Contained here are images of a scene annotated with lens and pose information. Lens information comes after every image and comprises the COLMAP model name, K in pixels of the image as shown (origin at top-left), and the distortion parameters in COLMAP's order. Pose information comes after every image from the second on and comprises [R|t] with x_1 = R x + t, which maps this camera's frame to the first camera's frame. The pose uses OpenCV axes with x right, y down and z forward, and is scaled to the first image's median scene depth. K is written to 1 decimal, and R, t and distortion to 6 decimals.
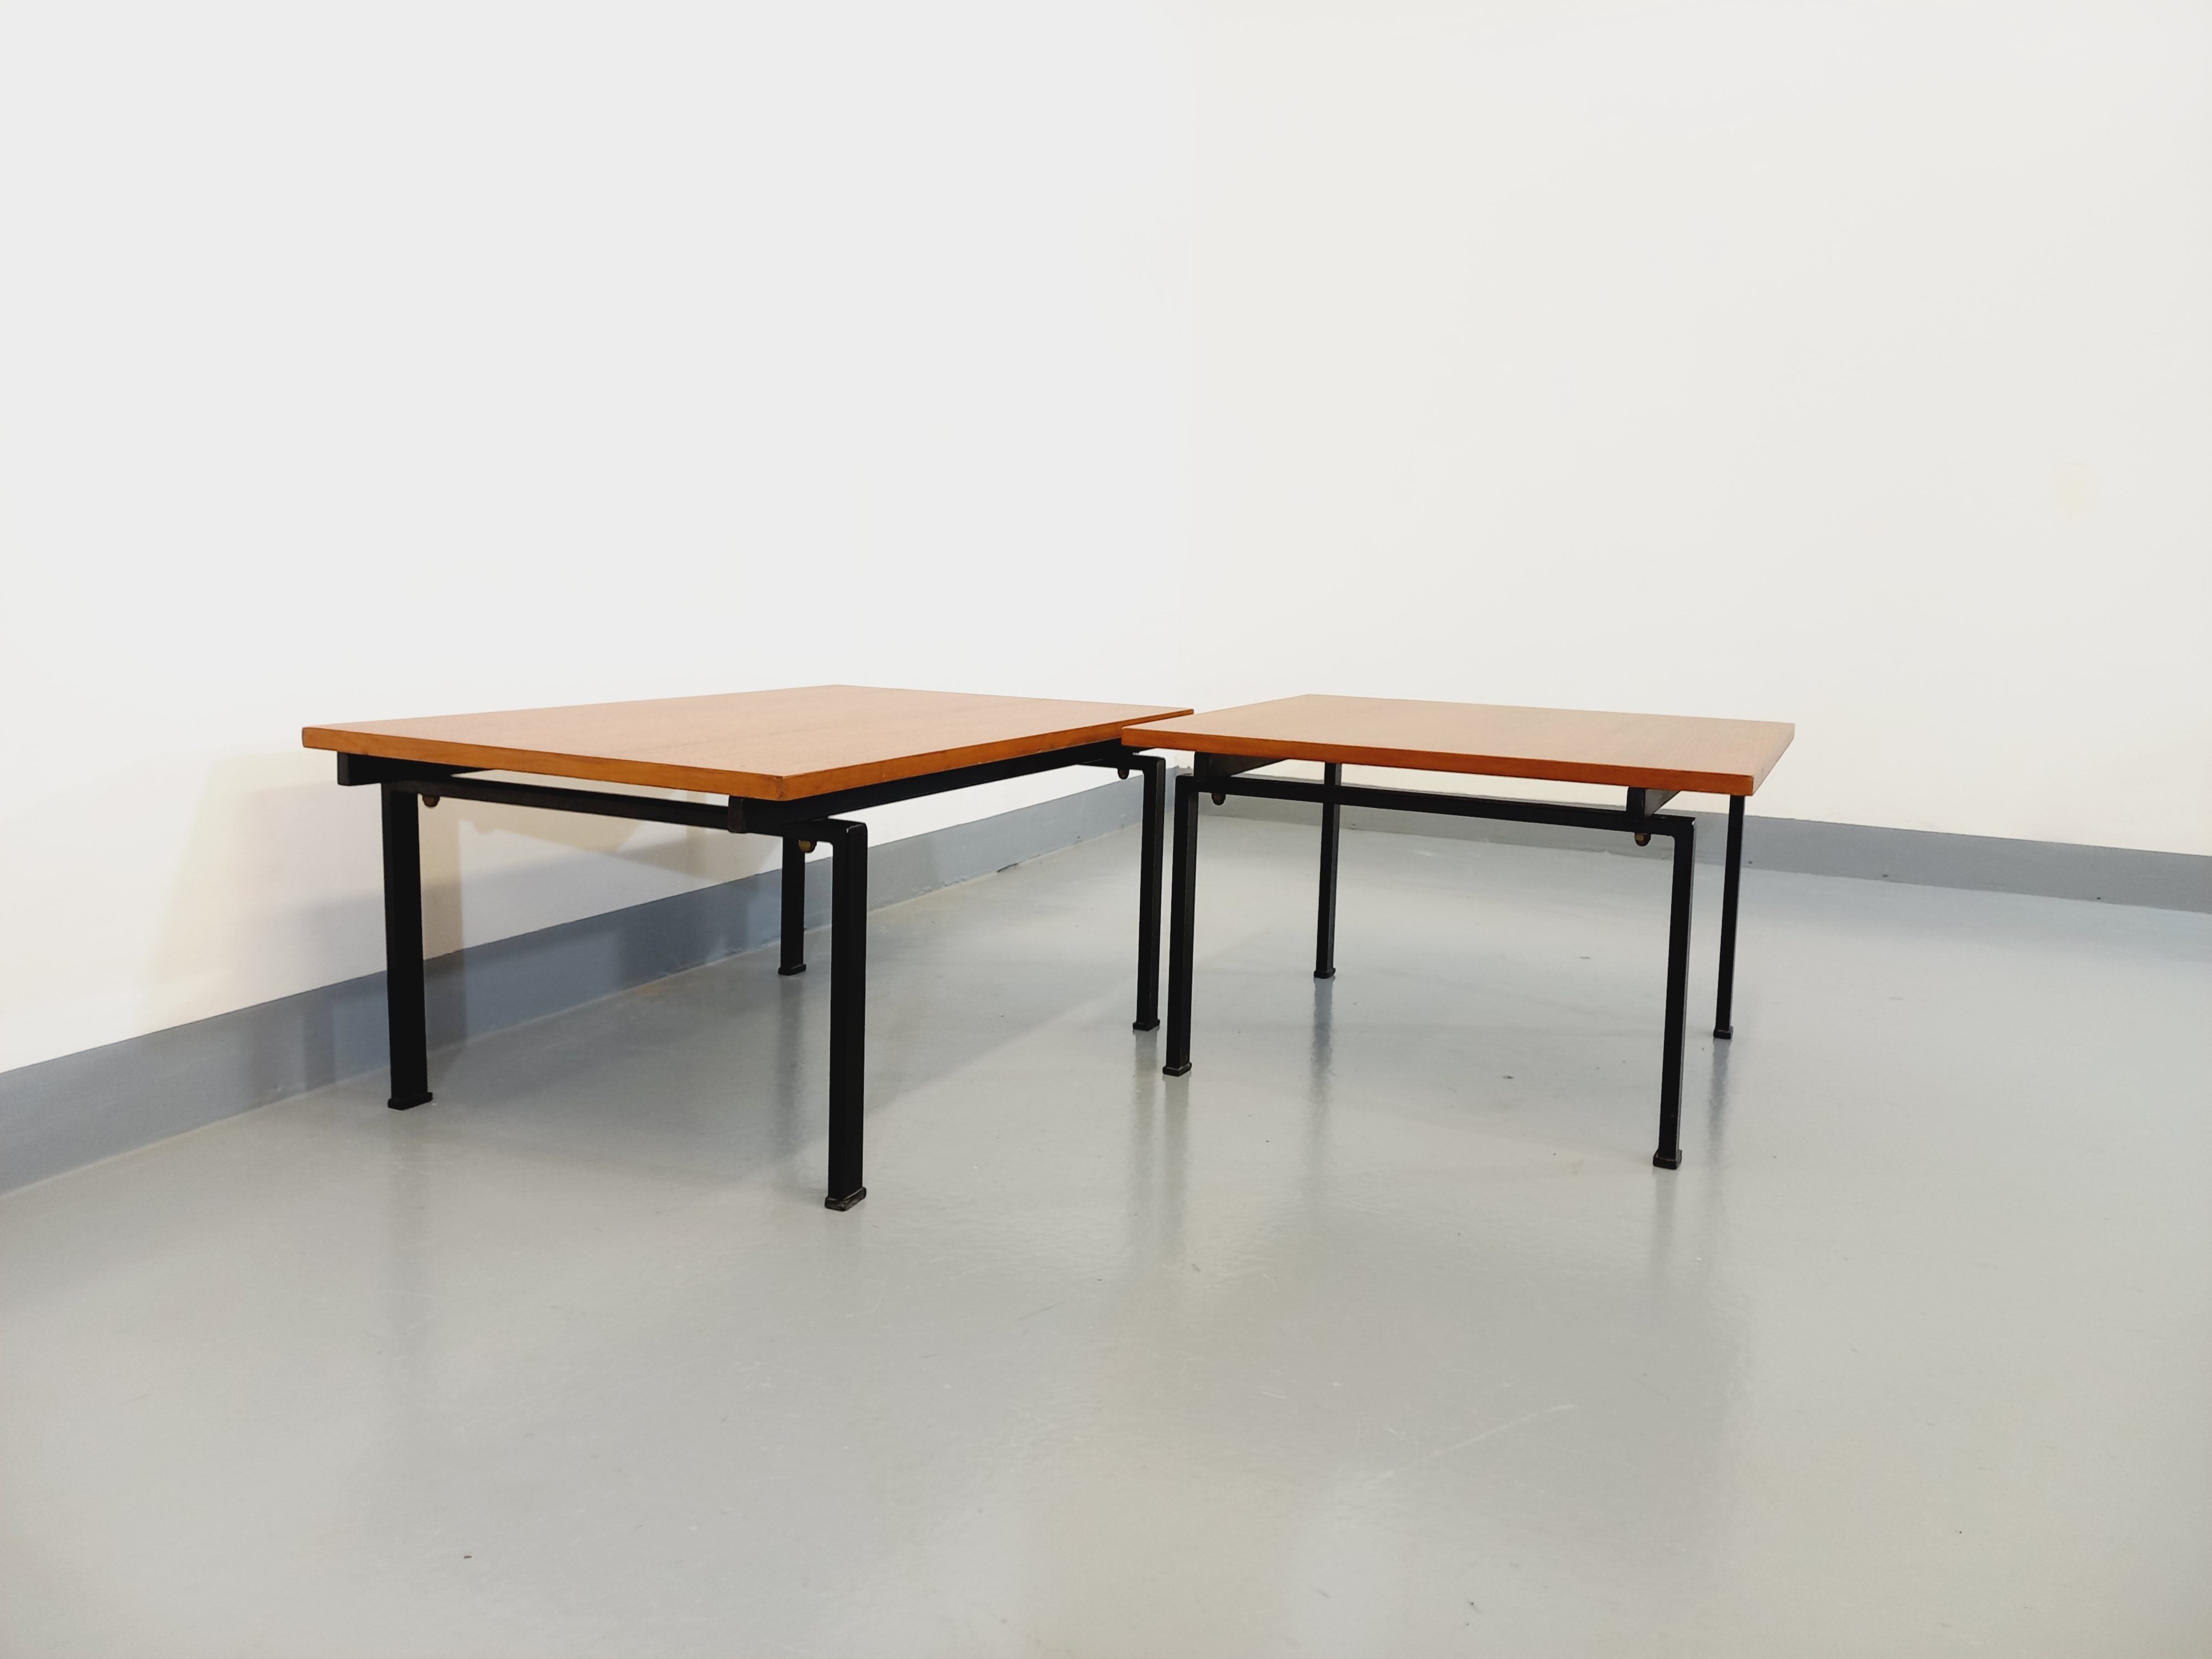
lens RADIAL K [[1606.8, 0, 1101.9], [0, 1606.8, 720.3], [0, 0, 1]] dist [0.084567, -0.110233]
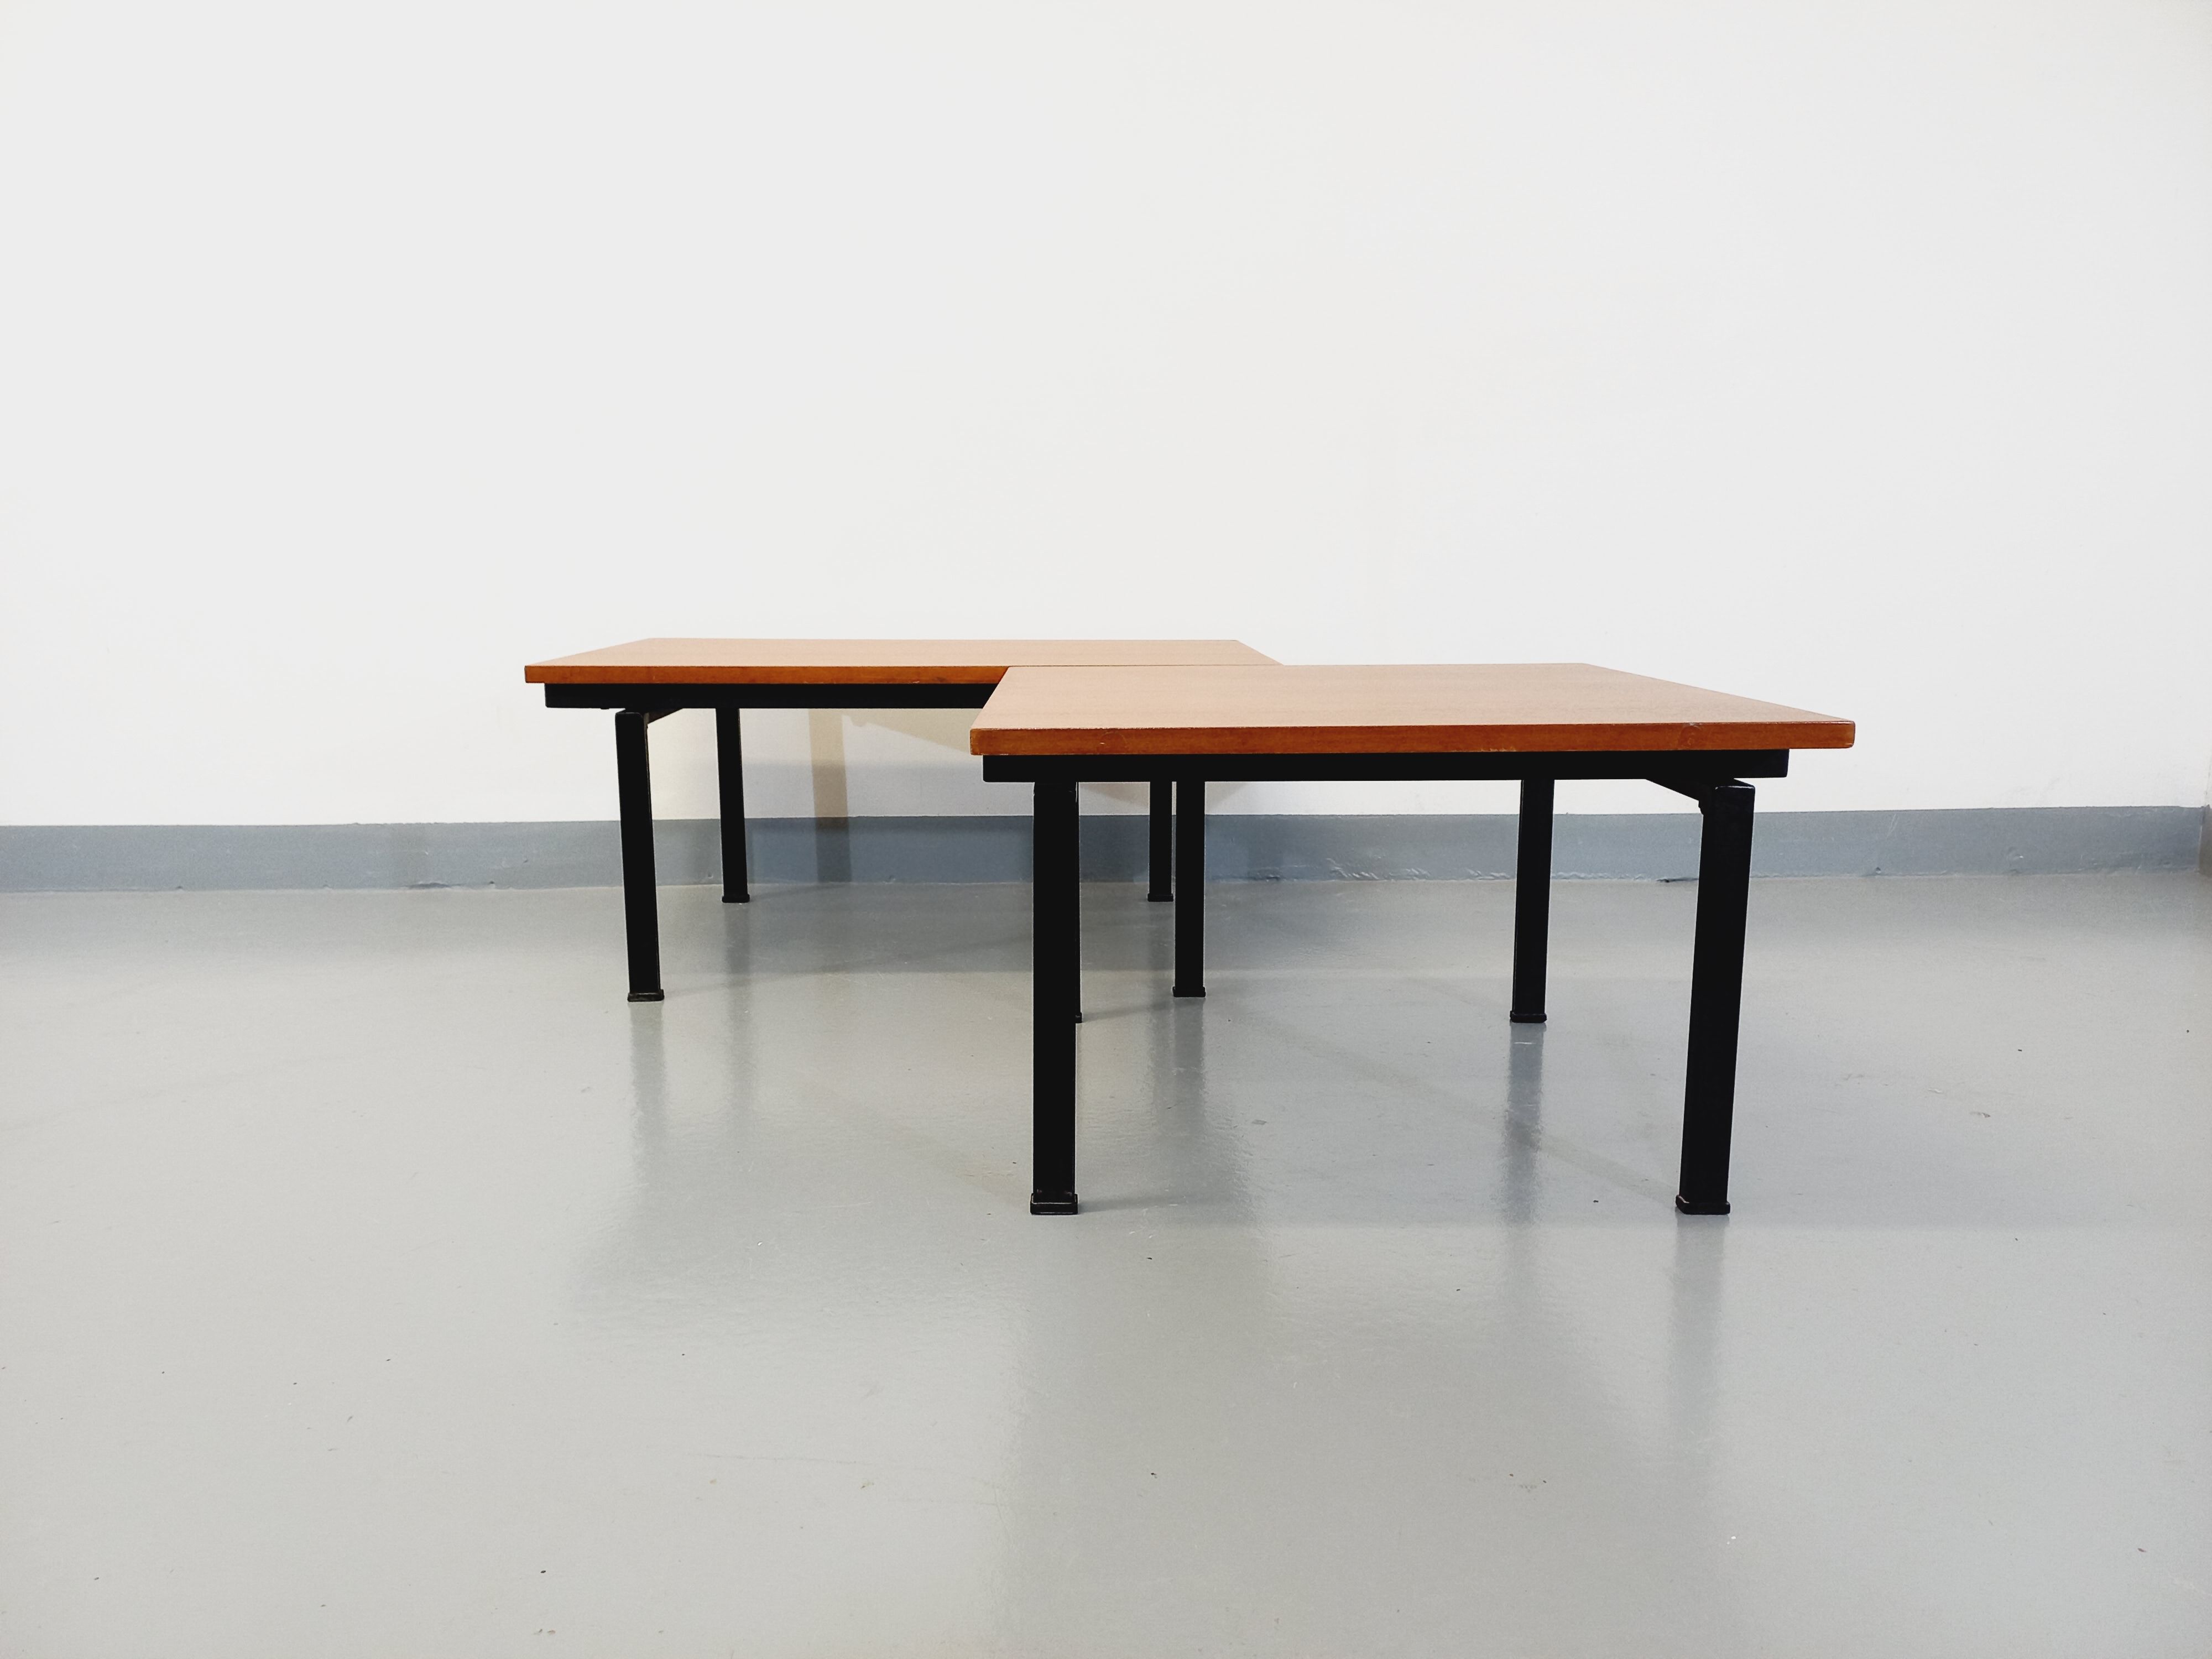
lens RADIAL K [[1606.7, 0, 1103.0], [0, 1606.7, 821.9], [0, 0, 1]] dist [0.095664, -0.100527]
pose [[0.449955, 0.117759, -0.885253, 0.959494], [-0.067904, 0.992910, 0.097565, -0.000676], [0.890466, 0.016212, 0.454761, 0.599540]]
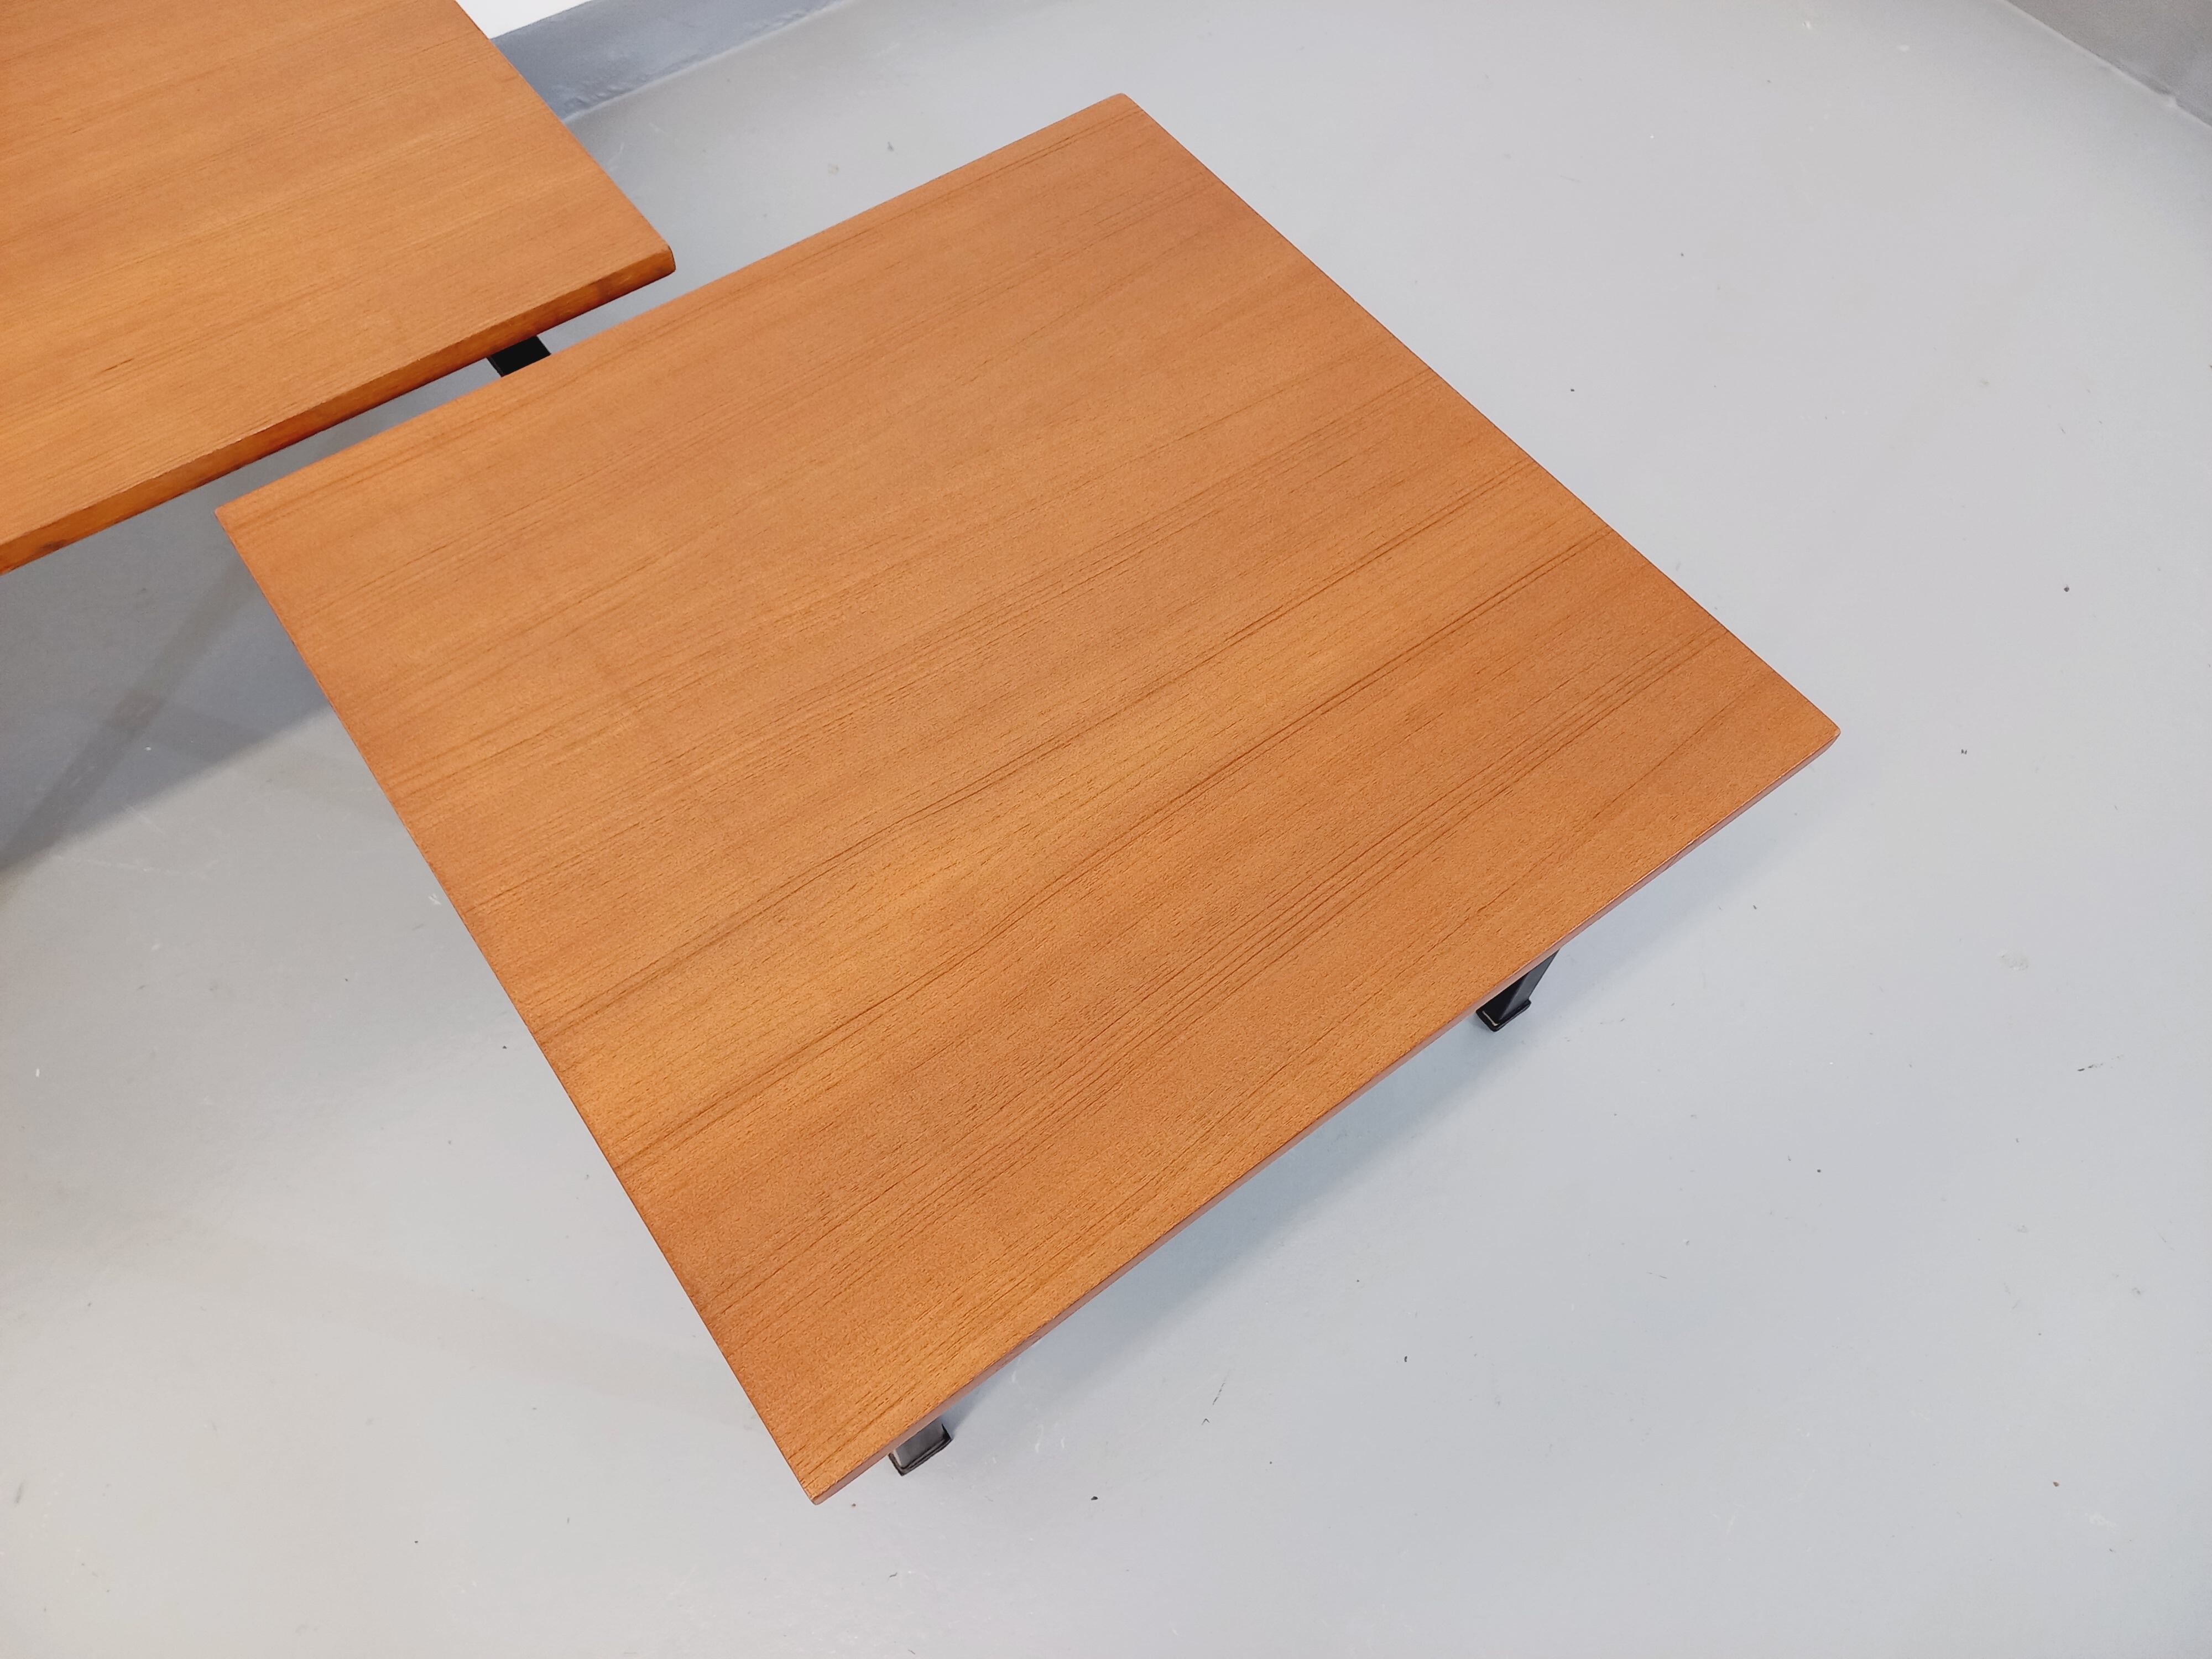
lens RADIAL K [[1622.9, 0, 1105.4], [0, 1622.9, 778.1], [0, 0, 1]] dist [0.096307, -0.101217]
pose [[0.887941, 0.391793, -0.240955, 0.429685], [-0.041111, 0.589370, 0.806816, -0.385887], [0.458117, -0.706499, 0.539433, 0.795501]]
